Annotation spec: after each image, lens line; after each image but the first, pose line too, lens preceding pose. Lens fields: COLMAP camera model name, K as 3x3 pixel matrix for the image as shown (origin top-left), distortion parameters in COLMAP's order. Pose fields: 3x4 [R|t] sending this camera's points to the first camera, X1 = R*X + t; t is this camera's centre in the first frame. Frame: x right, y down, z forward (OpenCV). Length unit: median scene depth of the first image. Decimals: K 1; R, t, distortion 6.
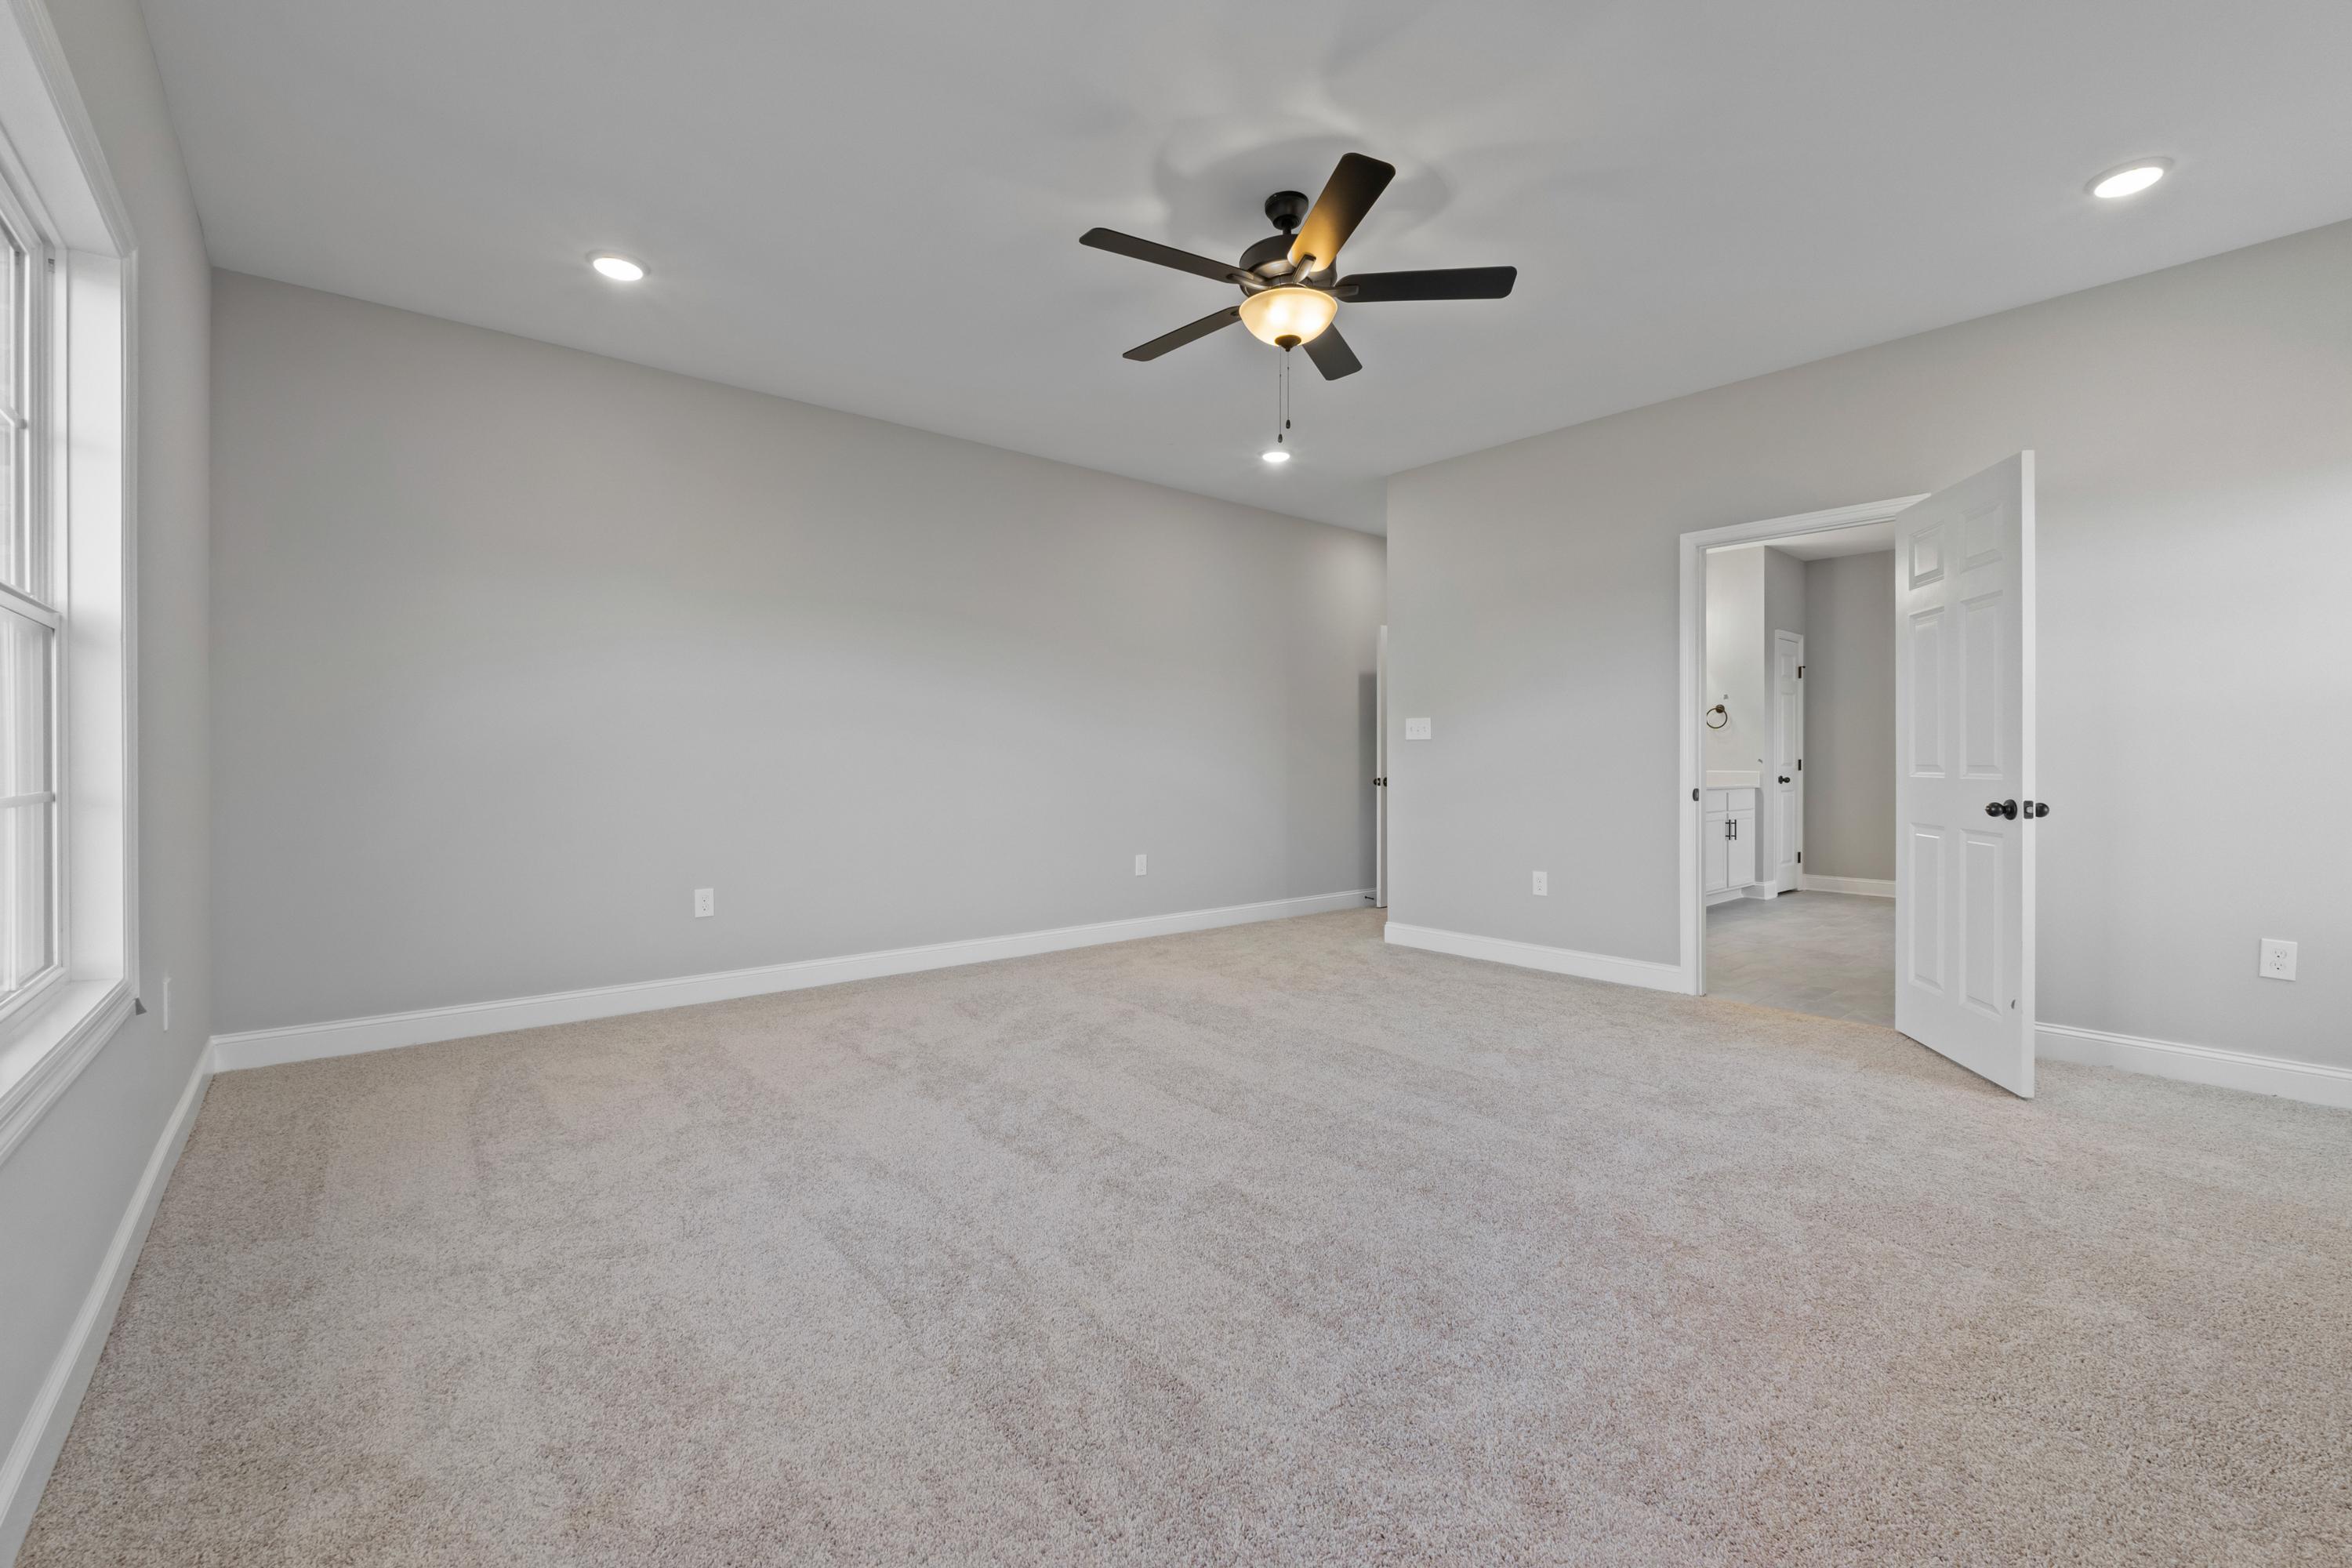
lens RADIAL K [[994.2, 0, 1174.3], [0, 994.2, 766.7], [0, 0, 1]] dist [-0.005178, -0.000437]
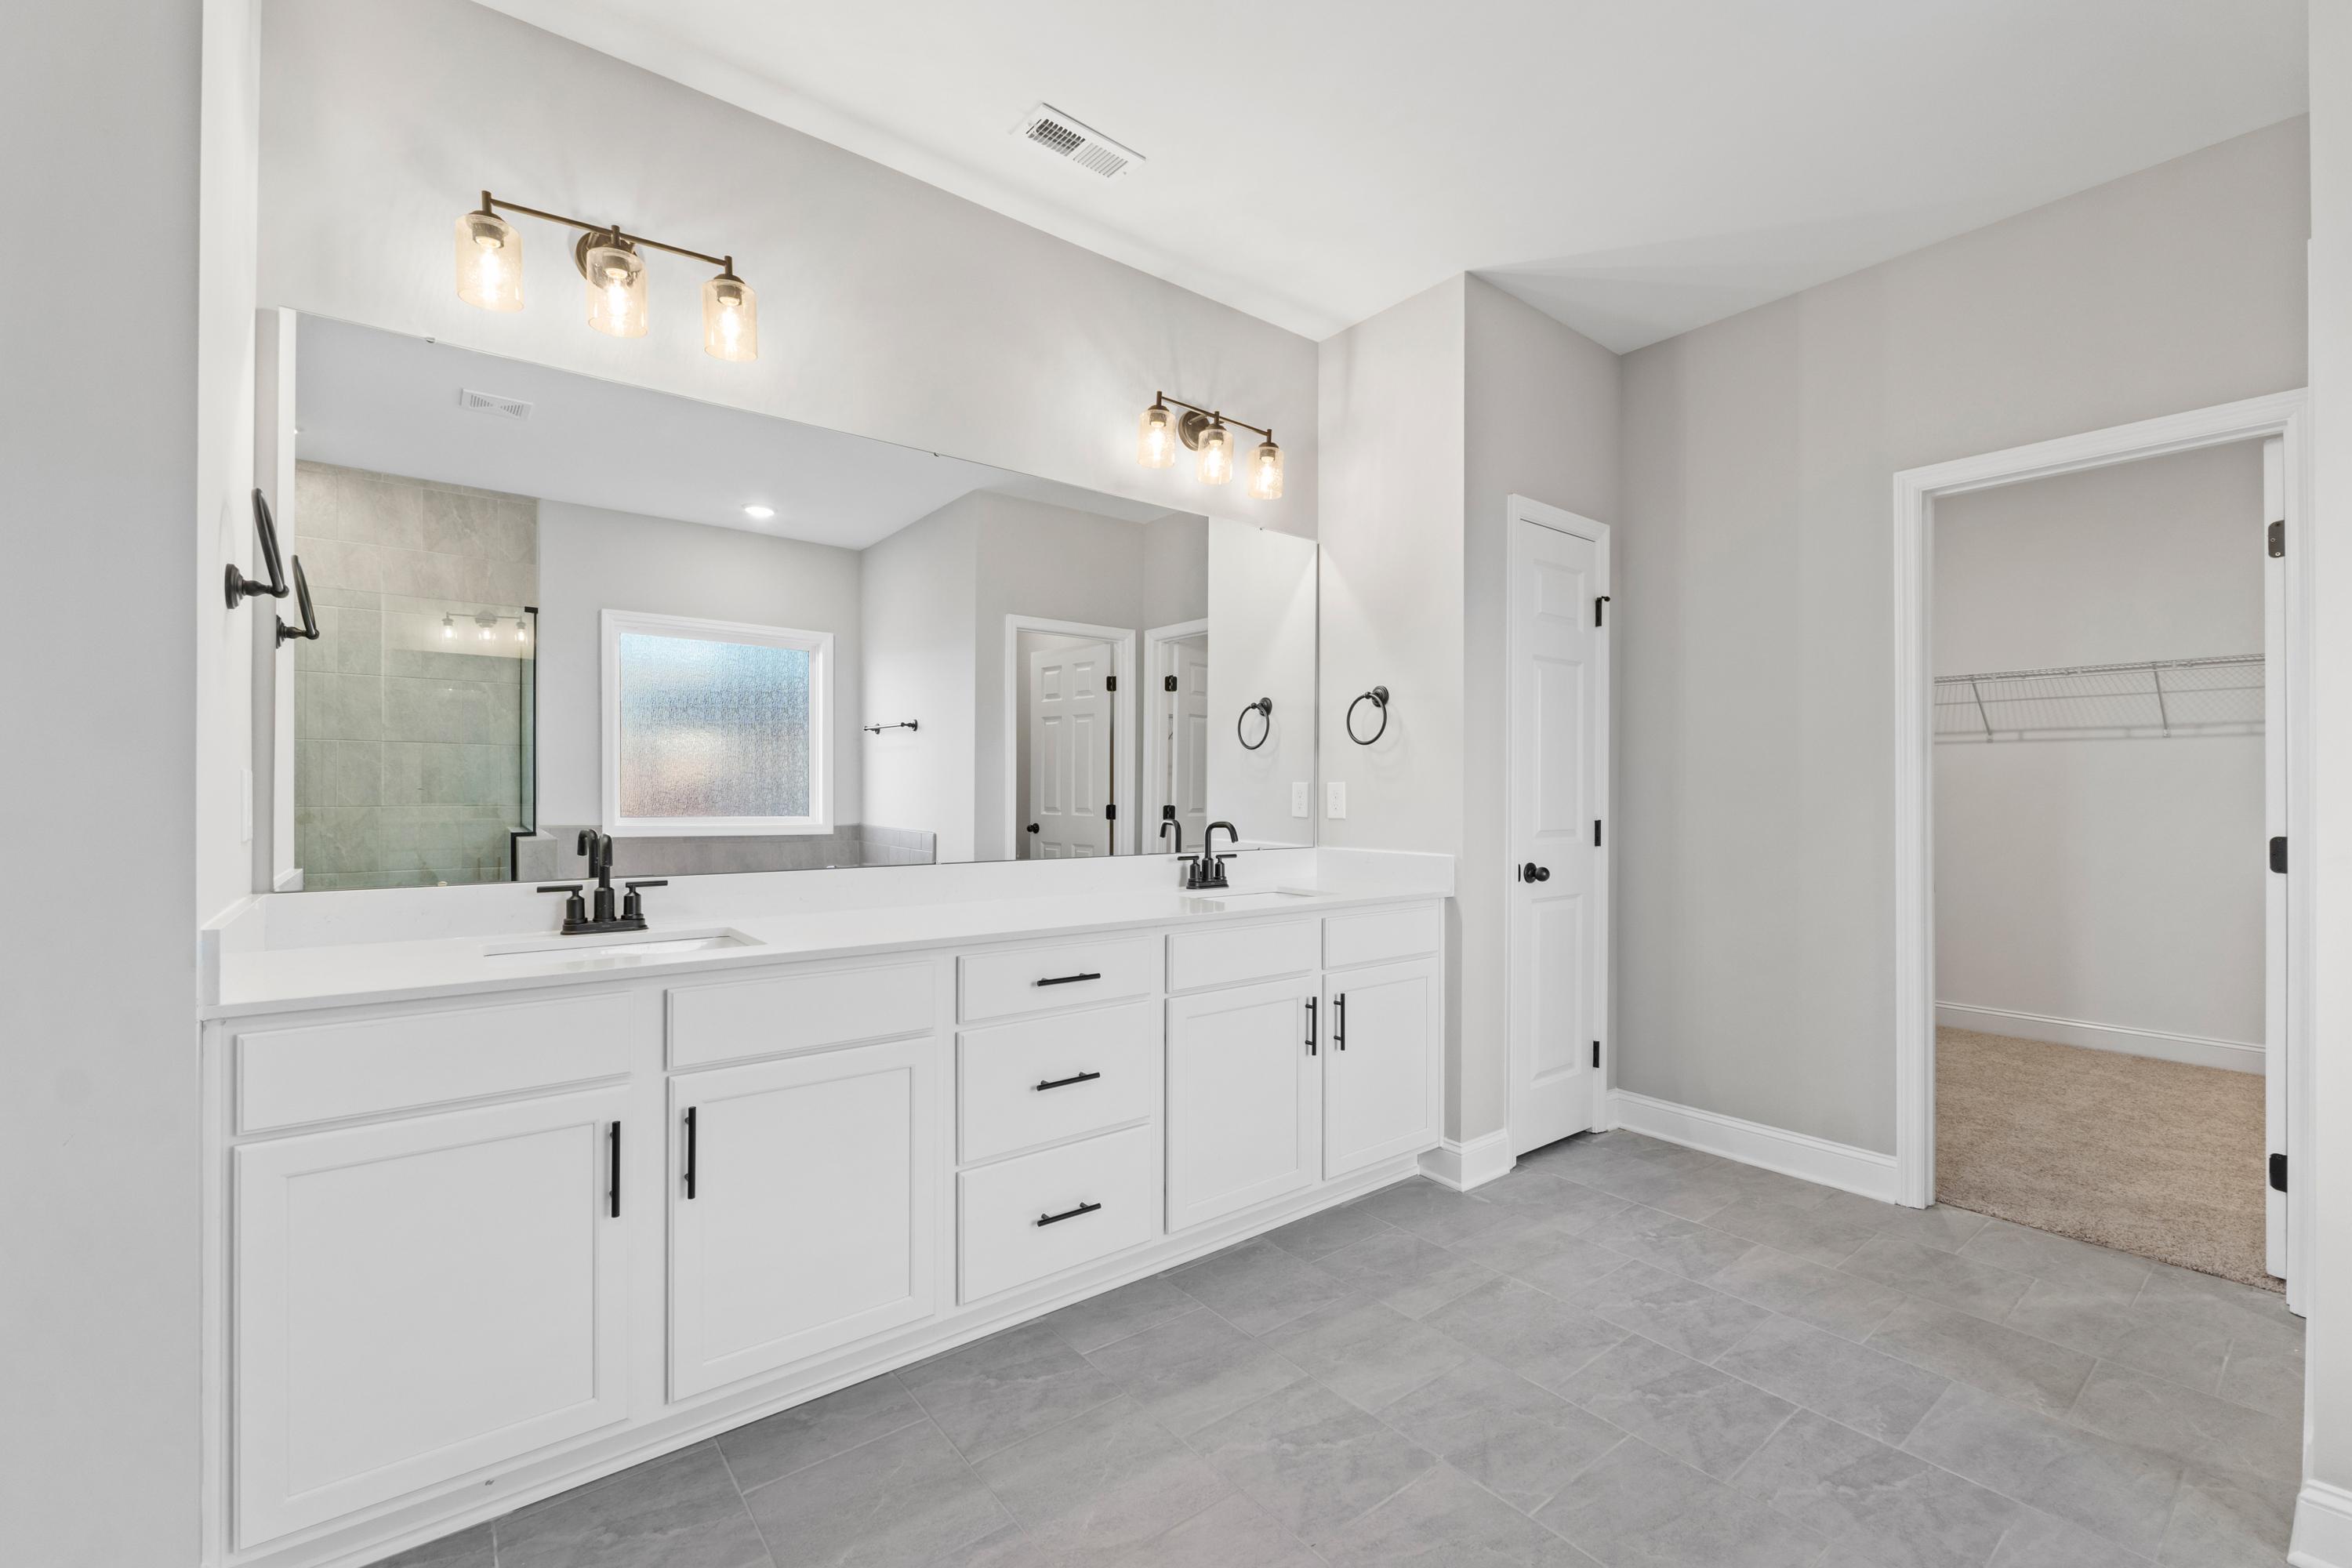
lens RADIAL K [[994.2, 0, 1182.9], [0, 994.2, 778.8], [0, 0, 1]] dist [-0.005178, -0.000437]
pose [[0.999288, 0.004666, -0.037449, 0.488633], [-0.005025, 0.999942, -0.009496, -0.020463], [0.037403, 0.009677, 0.999253, 0.596304]]
